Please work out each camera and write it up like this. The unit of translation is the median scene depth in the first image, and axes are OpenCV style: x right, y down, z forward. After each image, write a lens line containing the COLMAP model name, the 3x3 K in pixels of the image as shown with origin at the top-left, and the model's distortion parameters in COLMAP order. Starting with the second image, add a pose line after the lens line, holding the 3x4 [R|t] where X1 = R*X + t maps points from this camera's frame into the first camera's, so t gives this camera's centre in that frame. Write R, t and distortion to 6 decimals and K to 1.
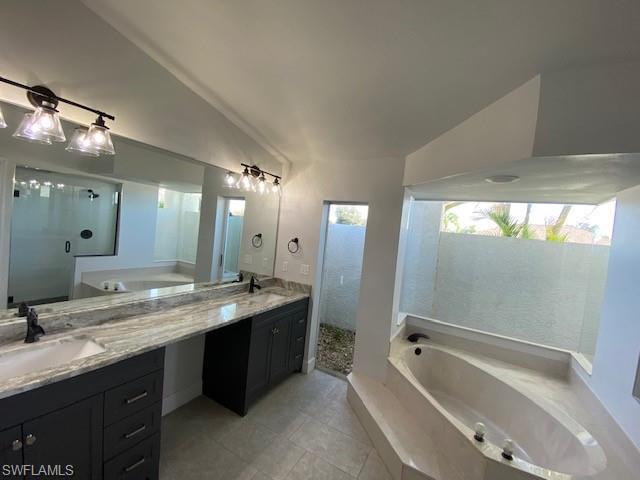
lens RADIAL K [[259.5, 0, 321.3], [0, 259.5, 237.1], [0, 0, 1]] dist [-0.002781, -0.008987]
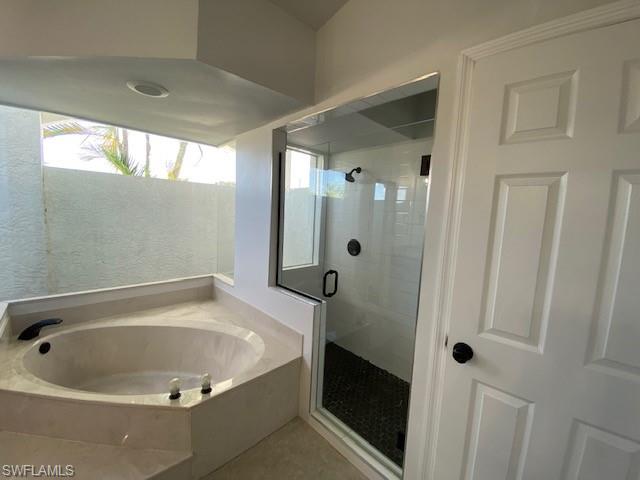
lens RADIAL K [[259.5, 0, 321.6], [0, 259.5, 237.9], [0, 0, 1]] dist [-0.002781, -0.008987]
pose [[0.268519, -0.176732, 0.946923, 0.009377], [0.000858, 0.983069, 0.183235, 0.060387], [-0.963274, -0.048389, 0.264124, 0.195138]]
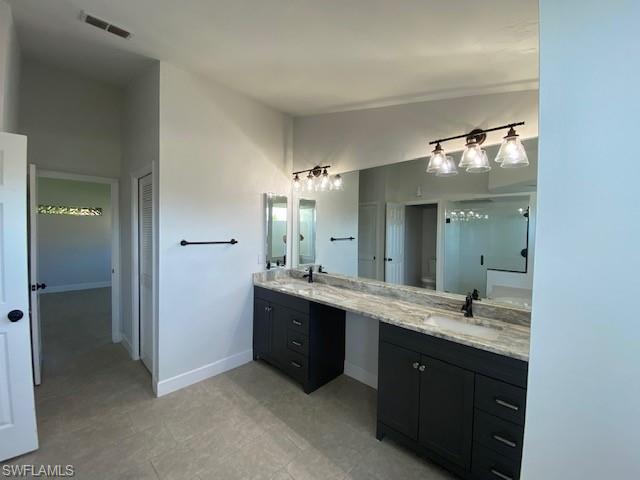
lens RADIAL K [[259.5, 0, 316.3], [0, 259.5, 238.8], [0, 0, 1]] dist [-0.002781, -0.008987]
pose [[-0.235184, -0.050202, -0.970654, 0.846394], [-0.067555, 0.997094, -0.035202, 0.075179], [0.969600, 0.057294, -0.237892, 1.352038]]
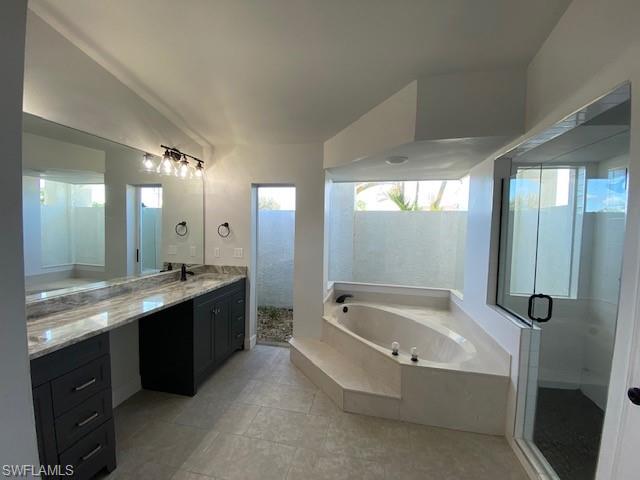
lens RADIAL K [[259.5, 0, 322.4], [0, 259.5, 240.4], [0, 0, 1]] dist [-0.002781, -0.008987]
pose [[0.947941, -0.091330, 0.305069, -0.064564], [0.078248, 0.995423, 0.054866, 0.055595], [-0.308684, -0.028139, 0.950748, -0.093690]]
